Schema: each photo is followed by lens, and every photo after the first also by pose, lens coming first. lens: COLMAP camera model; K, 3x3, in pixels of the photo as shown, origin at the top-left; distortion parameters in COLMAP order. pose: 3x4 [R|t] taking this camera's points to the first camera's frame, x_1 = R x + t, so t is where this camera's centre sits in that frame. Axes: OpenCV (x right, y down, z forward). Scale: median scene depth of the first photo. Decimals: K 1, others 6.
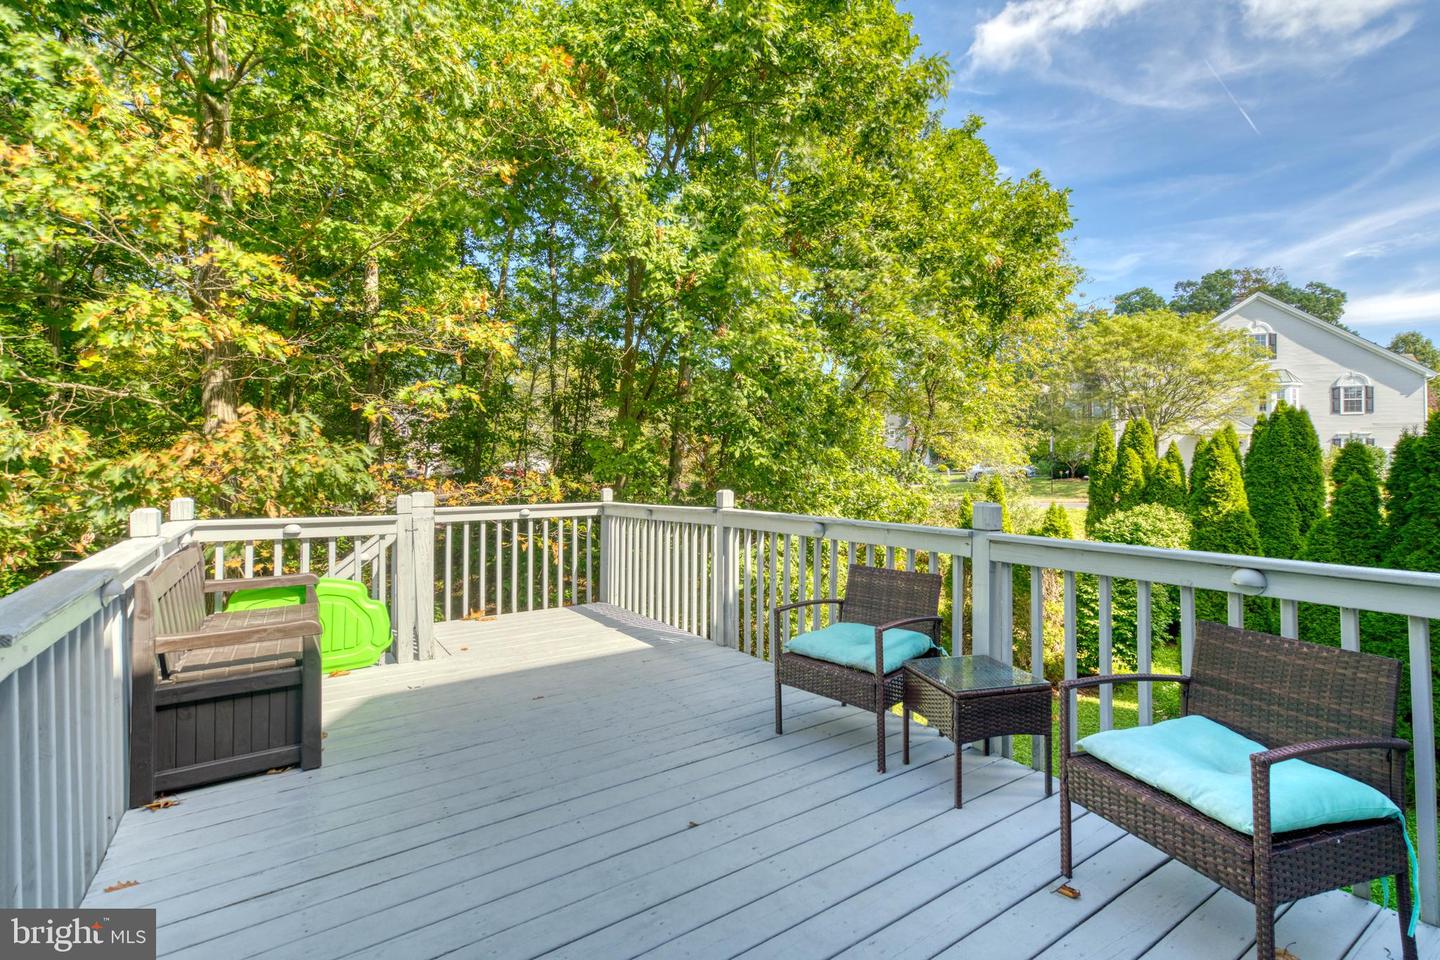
lens RADIAL K [[681.2, 0, 720.0], [0, 681.2, 480.0], [0, 0, 1]] dist [-0.004042, -0.000124]
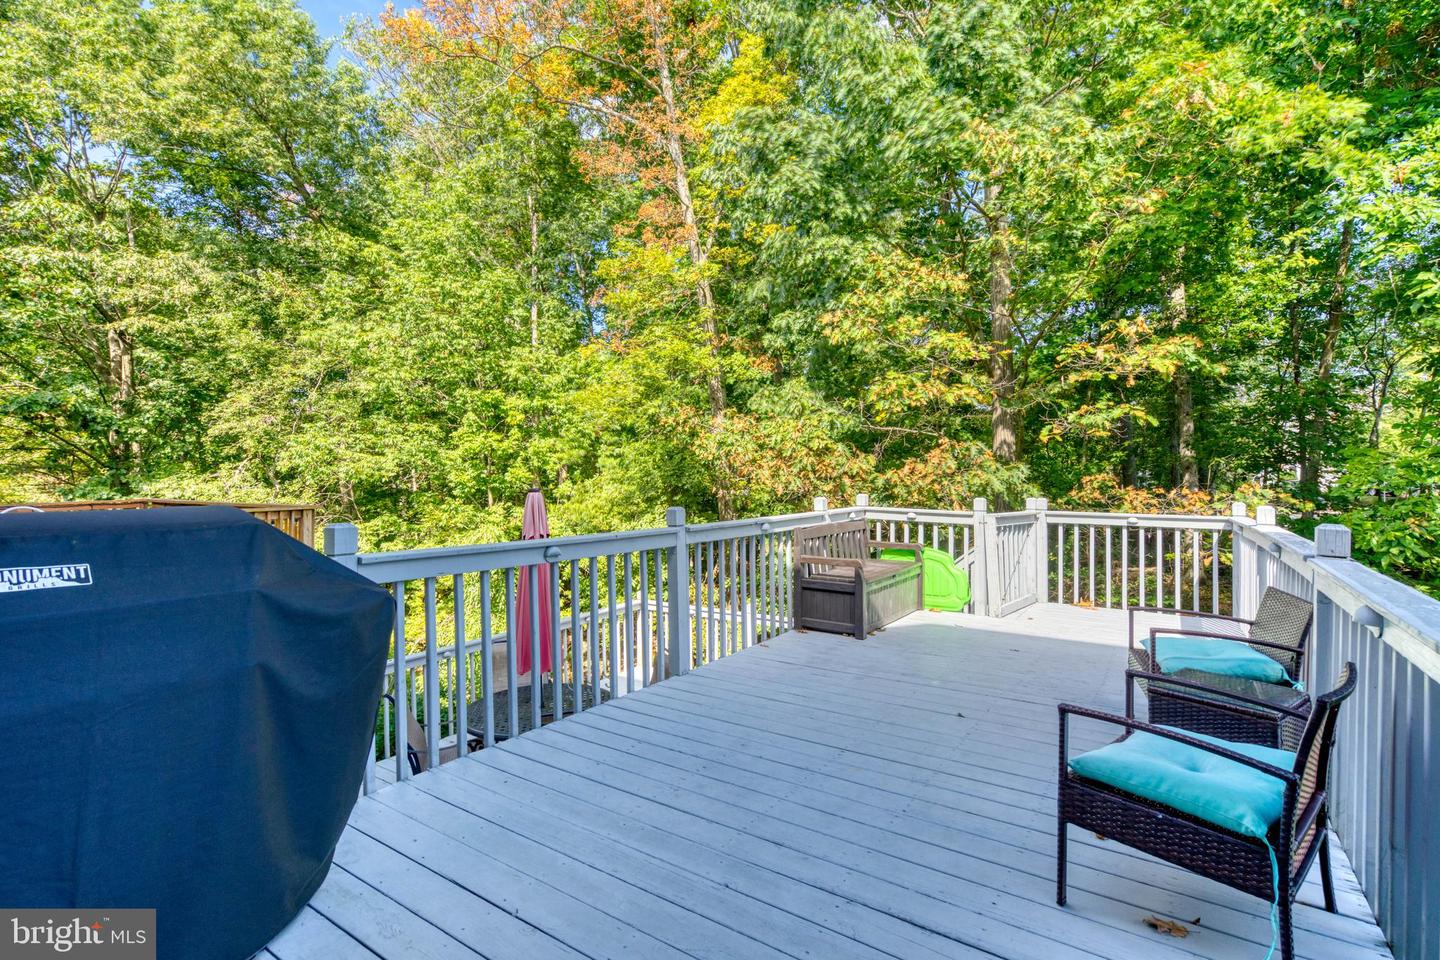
lens RADIAL K [[664.0, 0, 718.4], [0, 664.0, 475.6], [0, 0, 1]] dist [0.017158, 0.000889]
pose [[0.368607, 0.000547, -0.929585, 0.690288], [-0.024745, 0.999651, -0.009224, 0.001784], [0.929256, 0.026402, 0.368492, -0.034309]]
